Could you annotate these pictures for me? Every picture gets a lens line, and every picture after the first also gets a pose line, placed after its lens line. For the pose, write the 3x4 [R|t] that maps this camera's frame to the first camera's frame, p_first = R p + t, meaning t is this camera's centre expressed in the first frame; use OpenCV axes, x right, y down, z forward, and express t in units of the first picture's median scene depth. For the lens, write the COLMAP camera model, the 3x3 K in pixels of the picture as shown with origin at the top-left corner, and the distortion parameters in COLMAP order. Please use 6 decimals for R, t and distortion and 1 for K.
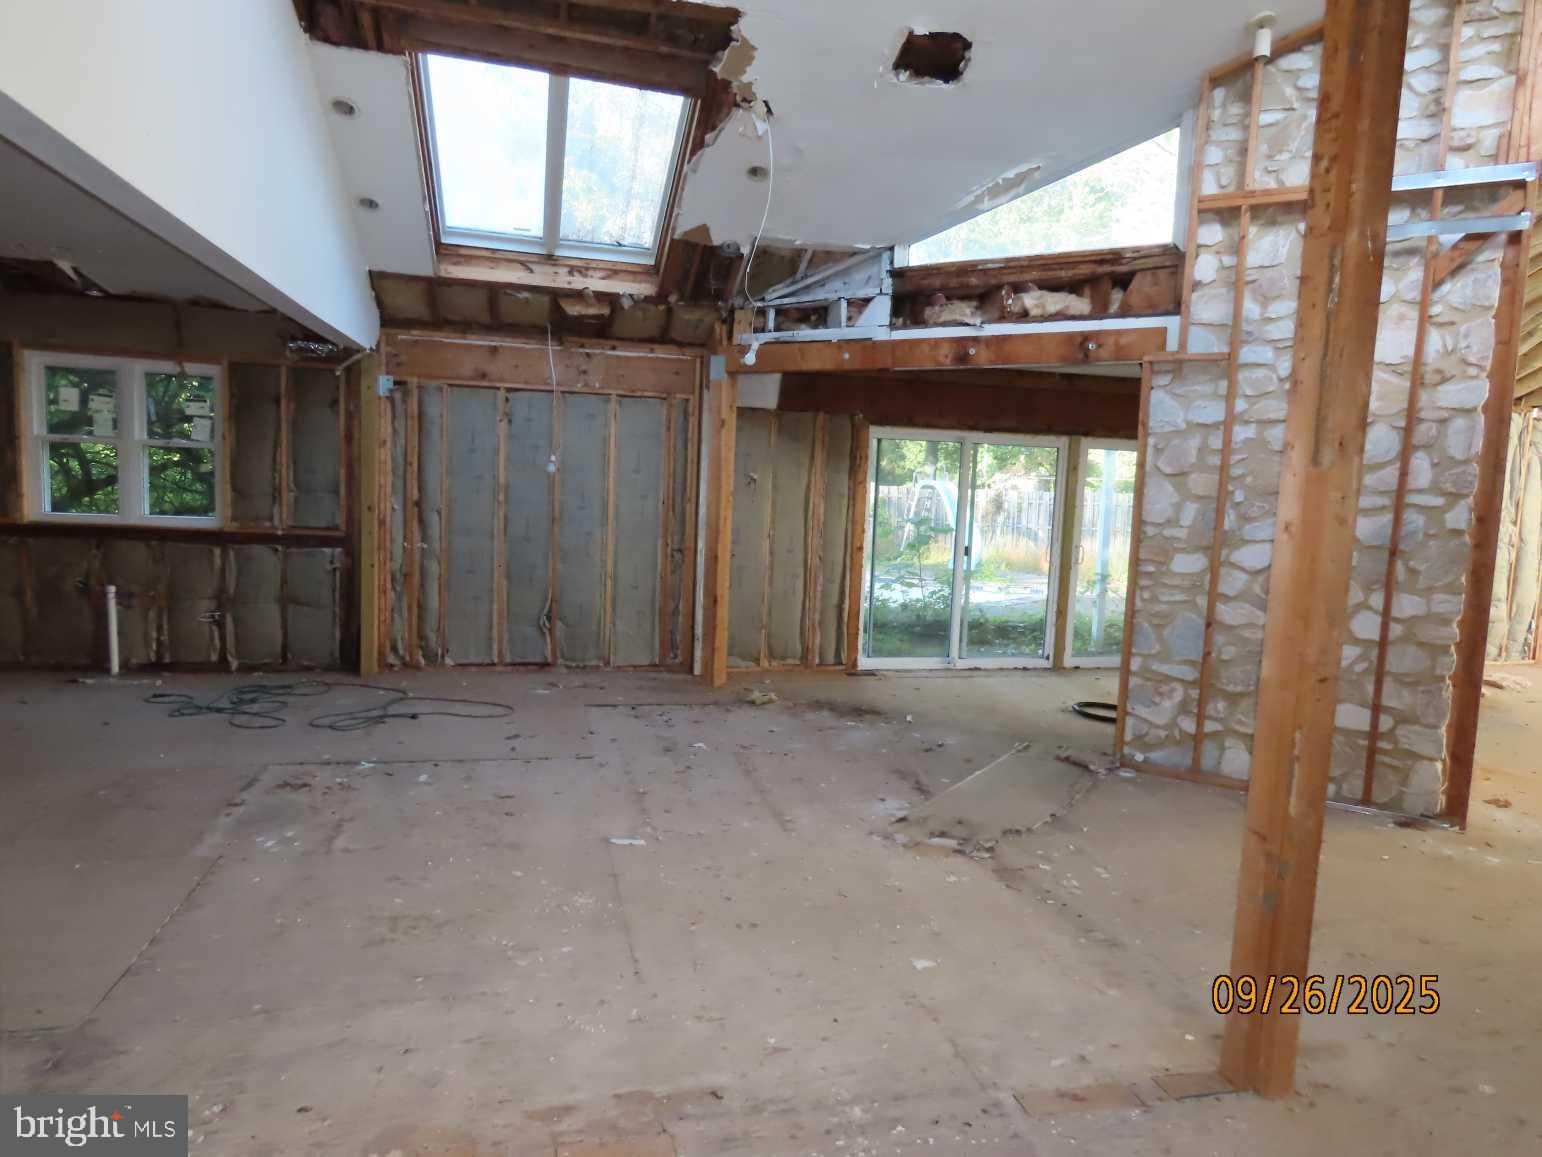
lens RADIAL K [[958.8, 0, 772.5], [0, 958.8, 580.0], [0, 0, 1]] dist [-0.013027, -0.002095]
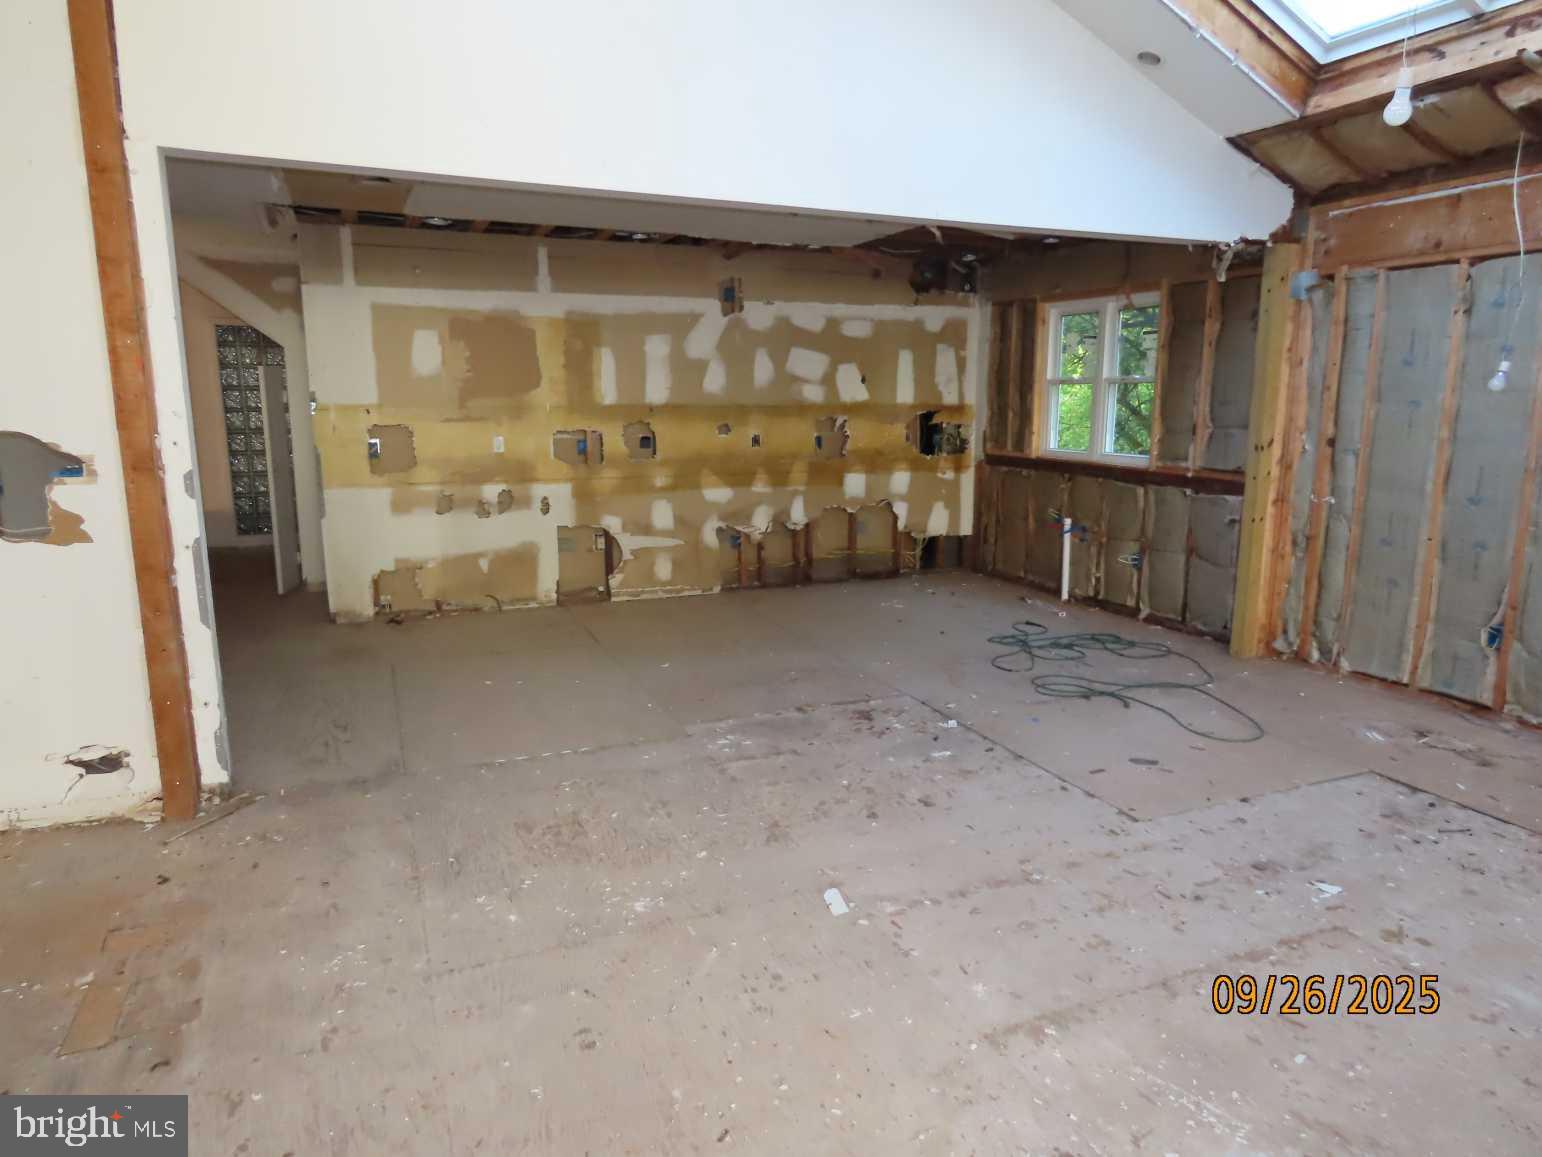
lens RADIAL K [[958.8, 0, 772.3], [0, 958.8, 574.3], [0, 0, 1]] dist [-0.013027, -0.002095]
pose [[0.170400, 0.133927, -0.976231, 0.294173], [-0.096493, 0.988227, 0.118730, -0.026573], [0.980639, 0.073967, 0.181317, 0.475282]]
